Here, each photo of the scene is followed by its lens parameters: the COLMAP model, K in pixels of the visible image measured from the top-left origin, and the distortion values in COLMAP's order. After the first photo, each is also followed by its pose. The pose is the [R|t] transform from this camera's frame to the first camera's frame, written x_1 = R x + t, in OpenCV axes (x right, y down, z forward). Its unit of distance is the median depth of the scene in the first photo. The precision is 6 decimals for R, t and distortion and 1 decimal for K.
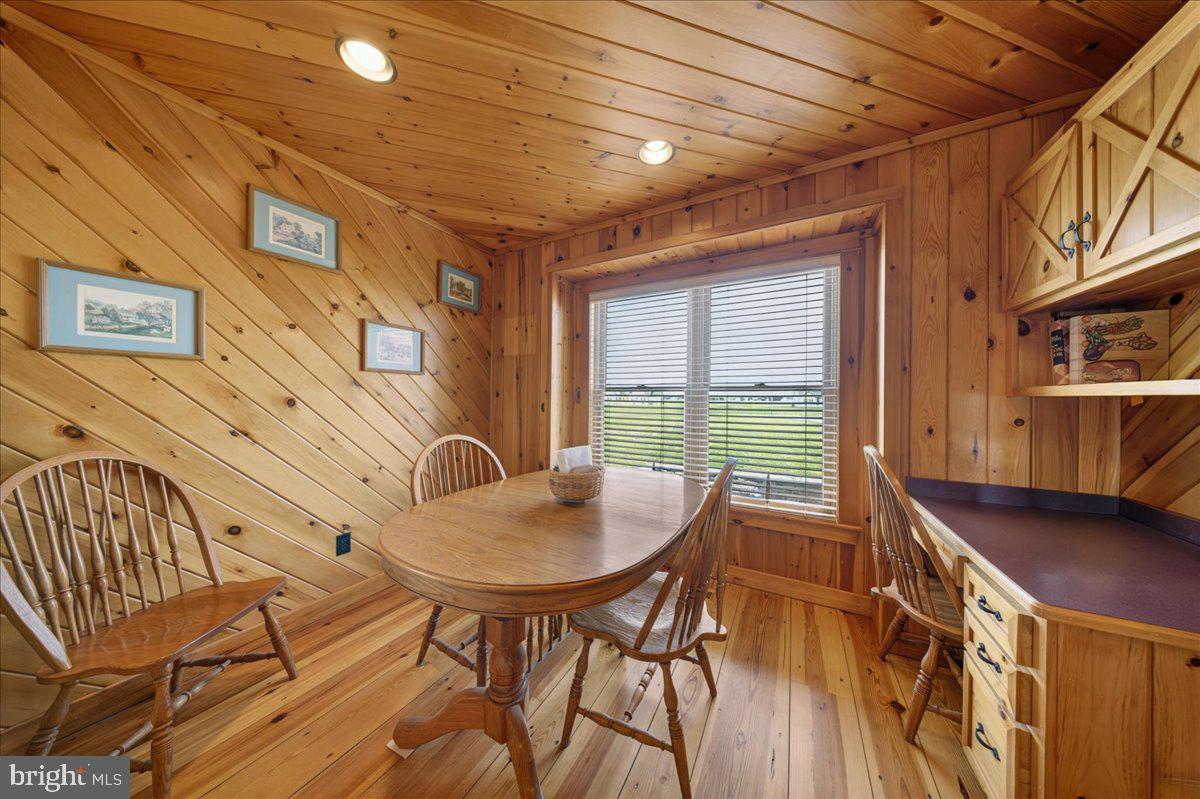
lens RADIAL K [[346.2, 0, 603.9], [0, 346.2, 402.3], [0, 0, 1]] dist [0.006250, -0.002232]
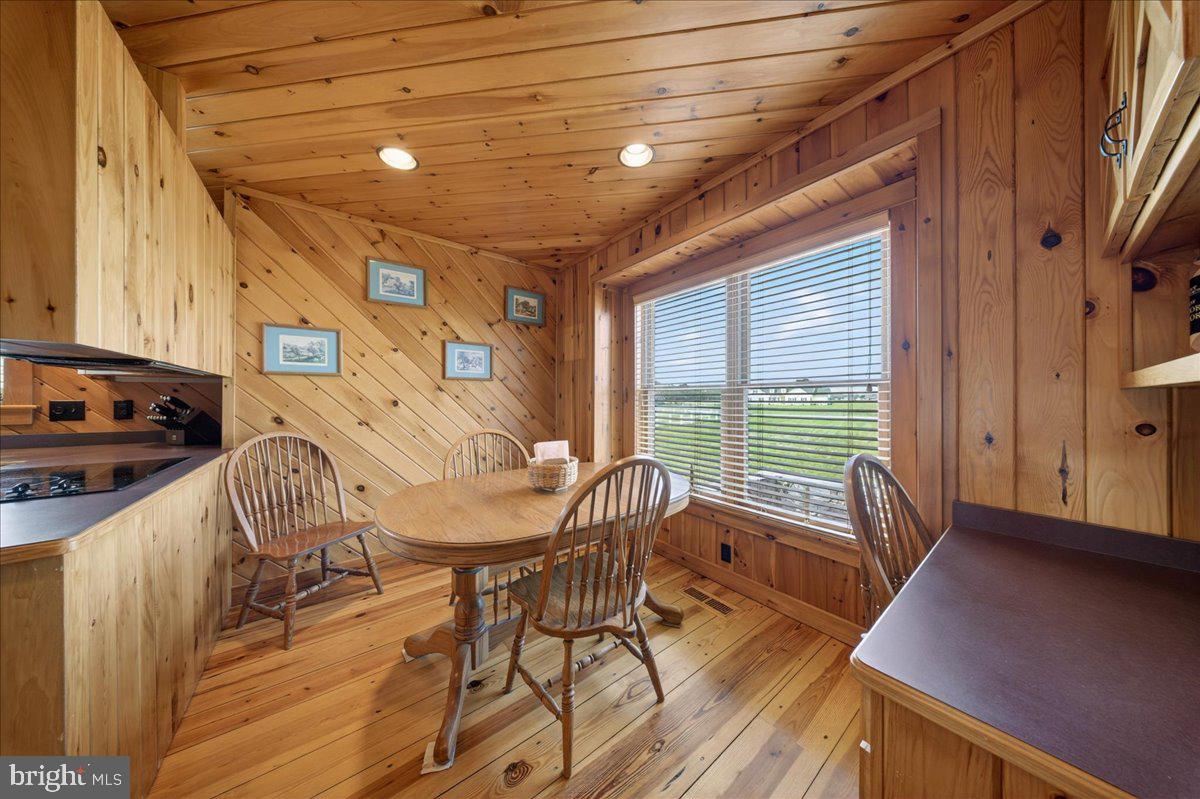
lens RADIAL K [[346.2, 0, 603.9], [0, 346.2, 402.3], [0, 0, 1]] dist [0.006250, -0.002232]
pose [[0.918868, -0.005452, -0.394527, 0.471869], [0.003879, 0.999981, -0.004783, 0.007009], [0.394546, 0.002864, 0.918872, 0.033010]]
